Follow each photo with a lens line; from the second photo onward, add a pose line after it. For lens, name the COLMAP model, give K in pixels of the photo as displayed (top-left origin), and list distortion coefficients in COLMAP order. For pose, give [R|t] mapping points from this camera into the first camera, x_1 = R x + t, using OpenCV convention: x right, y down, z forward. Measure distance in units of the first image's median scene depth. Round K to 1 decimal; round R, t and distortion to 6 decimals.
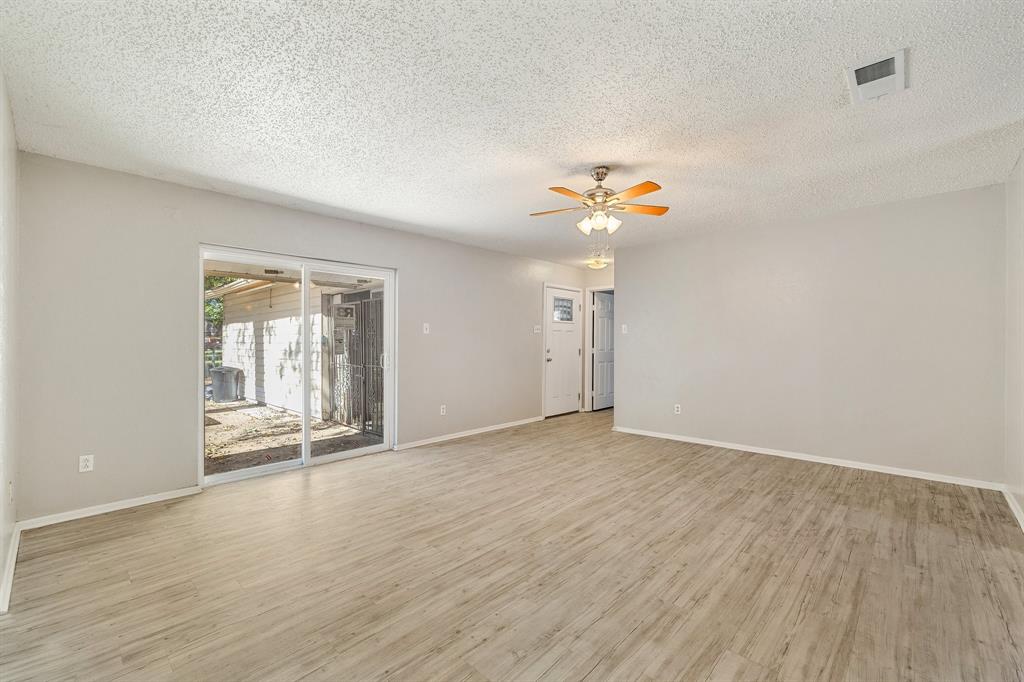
lens RADIAL K [[432.9, 0, 518.2], [0, 432.9, 340.6], [0, 0, 1]] dist [0.002049, 0.000354]
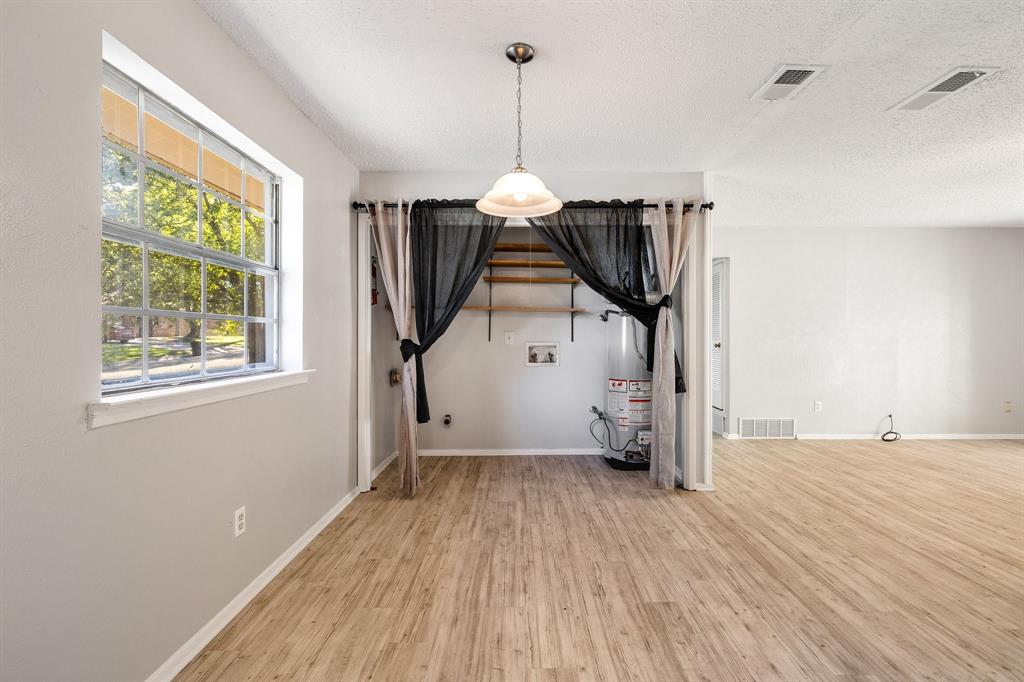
lens RADIAL K [[432.9, 0, 518.2], [0, 432.9, 338.1], [0, 0, 1]] dist [0.002049, 0.000354]
pose [[-0.737140, 0.003327, -0.675732, 1.346984], [0.003488, 0.999993, 0.001119, -0.001035], [0.675732, -0.001532, -0.737146, 0.630907]]
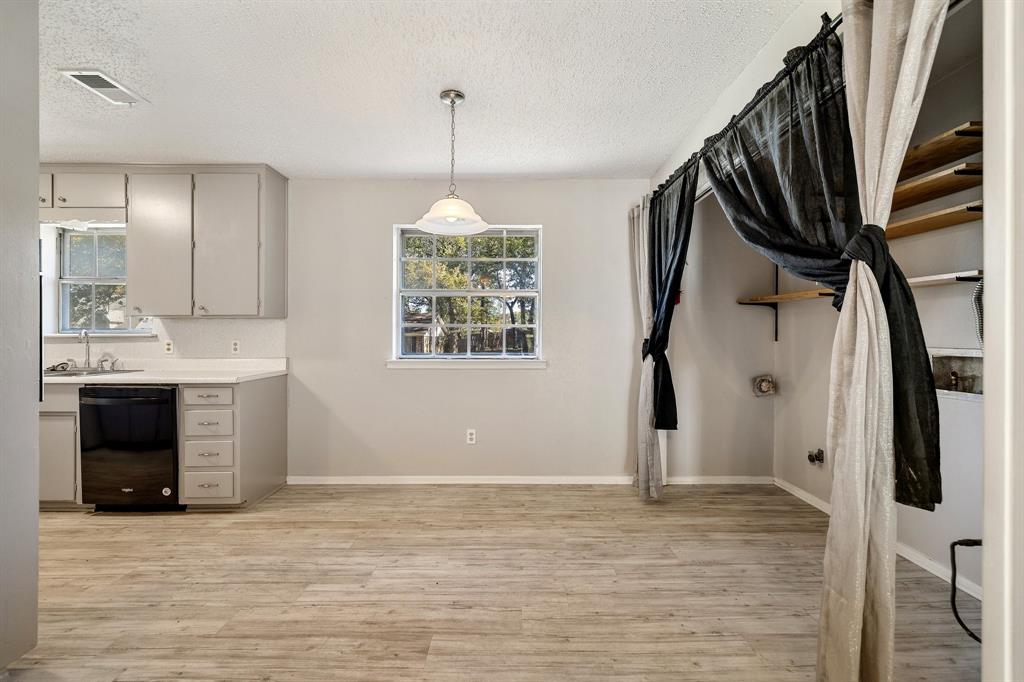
lens RADIAL K [[432.9, 0, 514.7], [0, 432.9, 344.0], [0, 0, 1]] dist [0.002049, 0.000354]
pose [[-0.679972, -0.010379, 0.733164, 0.416037], [-0.001671, 0.999919, 0.012606, 0.004212], [-0.733236, 0.007347, -0.679935, 0.592186]]
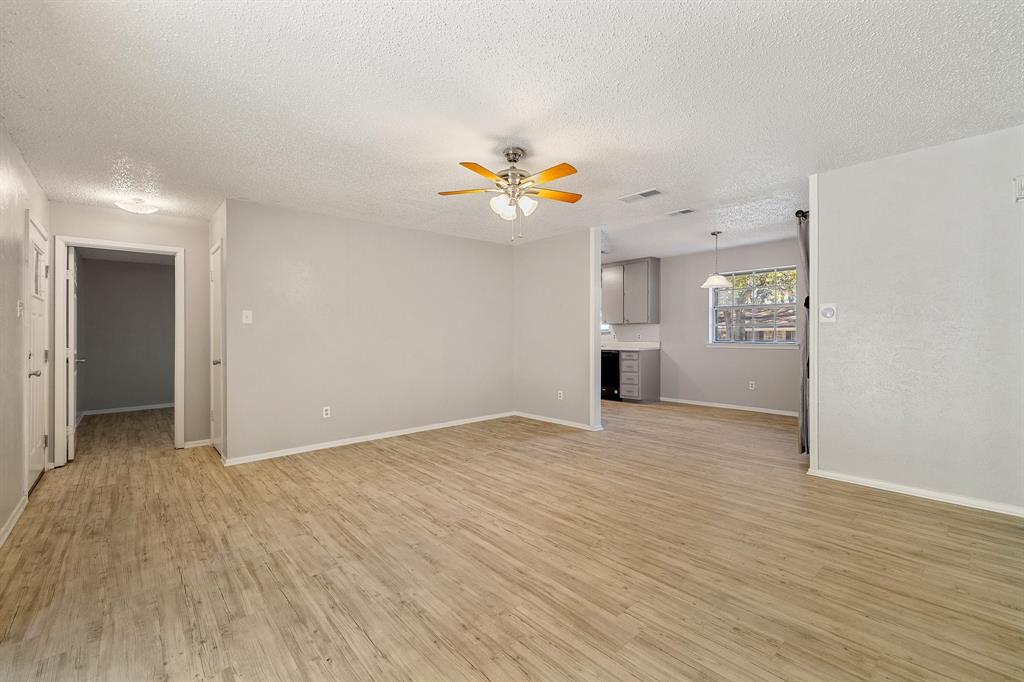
lens RADIAL K [[432.9, 0, 519.4], [0, 432.9, 335.8], [0, 0, 1]] dist [0.002049, 0.000354]
pose [[0.093016, -0.003879, 0.995657, -0.663412], [0.005996, 0.999976, 0.003336, 0.009143], [-0.995647, 0.005660, 0.093037, 0.786295]]
